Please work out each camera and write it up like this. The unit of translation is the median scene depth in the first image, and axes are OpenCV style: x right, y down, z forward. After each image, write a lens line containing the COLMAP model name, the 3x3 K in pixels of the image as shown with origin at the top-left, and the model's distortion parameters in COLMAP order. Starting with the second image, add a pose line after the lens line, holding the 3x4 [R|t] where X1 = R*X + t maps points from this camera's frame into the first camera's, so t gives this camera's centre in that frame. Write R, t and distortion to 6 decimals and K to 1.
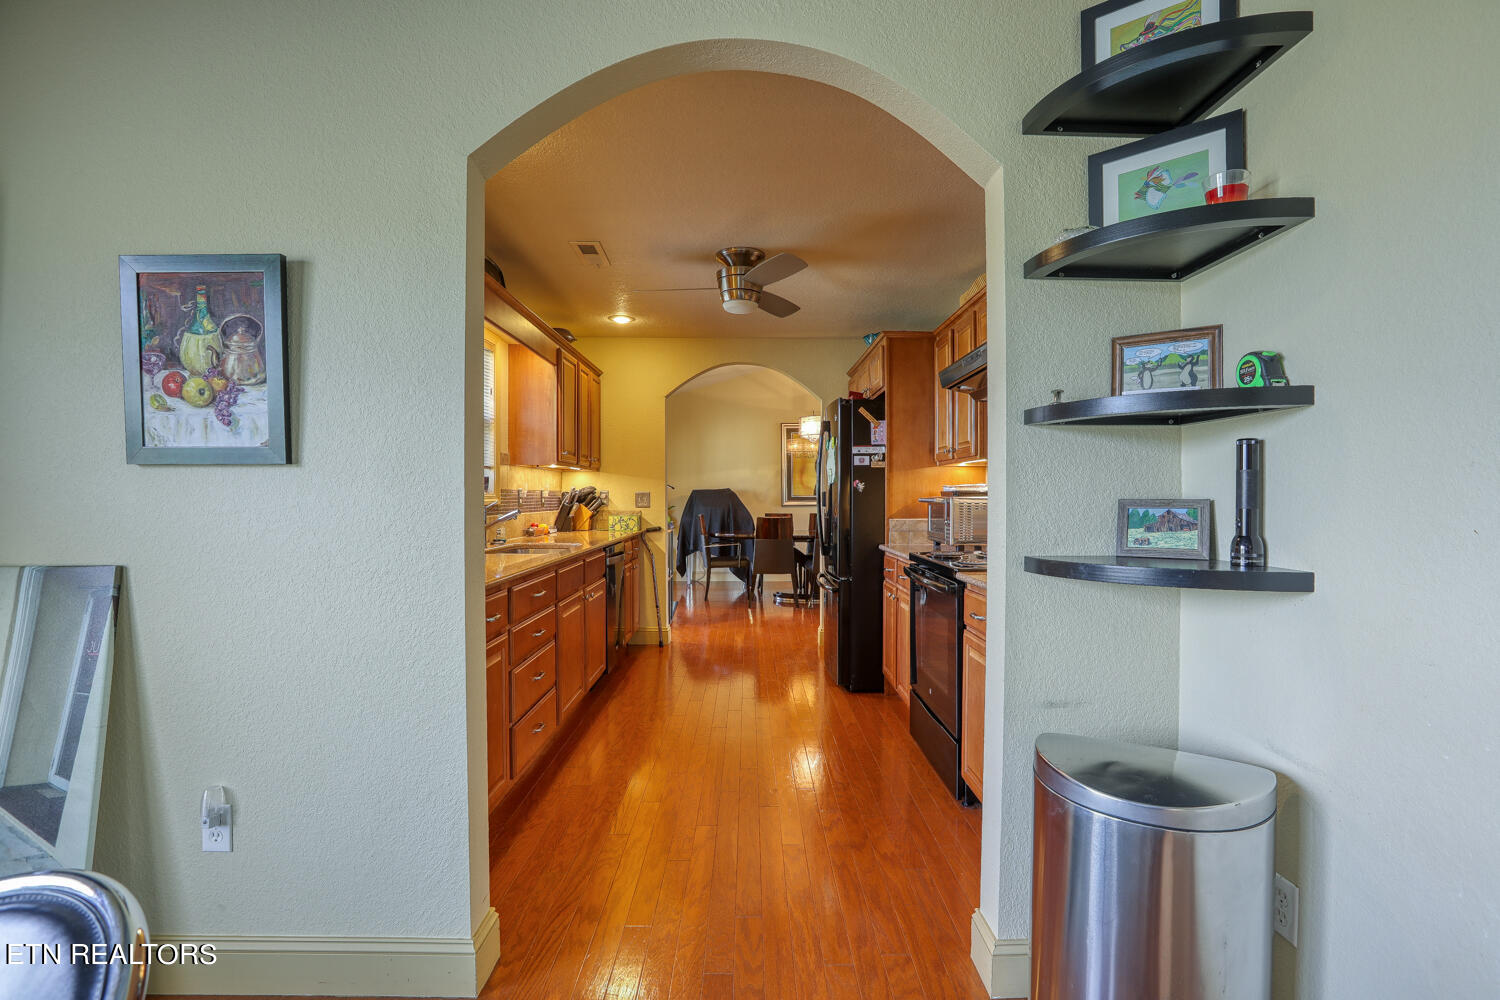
lens RADIAL K [[693.1, 0, 749.8], [0, 693.1, 505.3], [0, 0, 1]] dist [-0.041014, 0.010989]
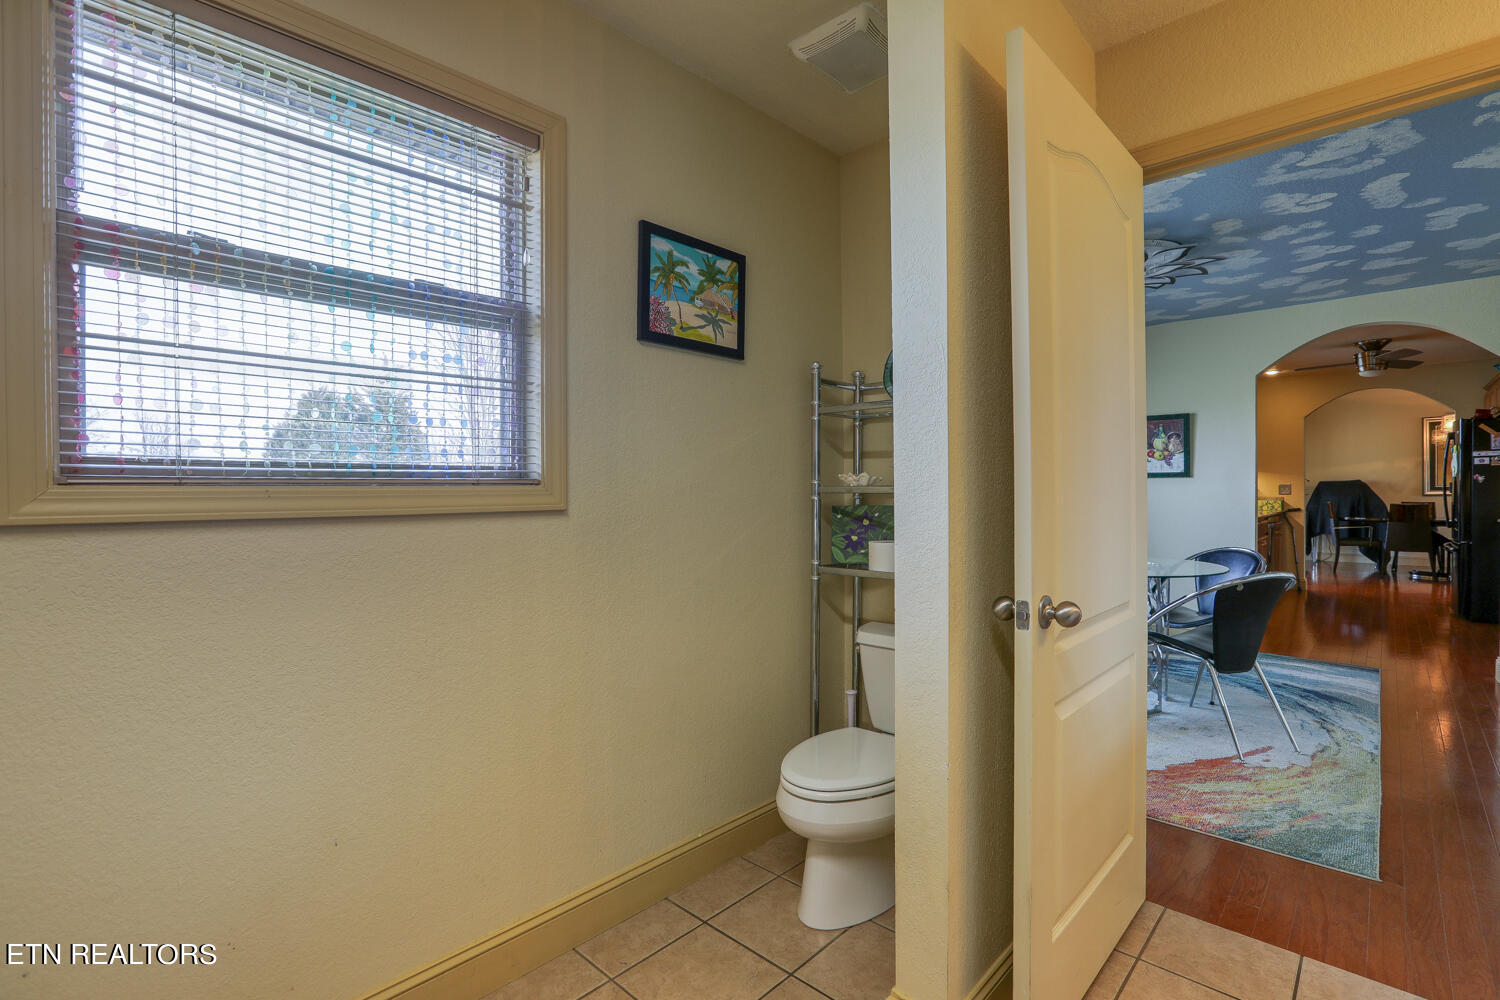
lens RADIAL K [[693.1, 0, 752.8], [0, 693.1, 499.8], [0, 0, 1]] dist [-0.041014, 0.010989]
pose [[0.727694, 0.003741, -0.685891, 0.009762], [-0.001925, 0.999992, 0.003412, 0.011256], [0.685899, -0.001163, 0.727696, -0.790700]]
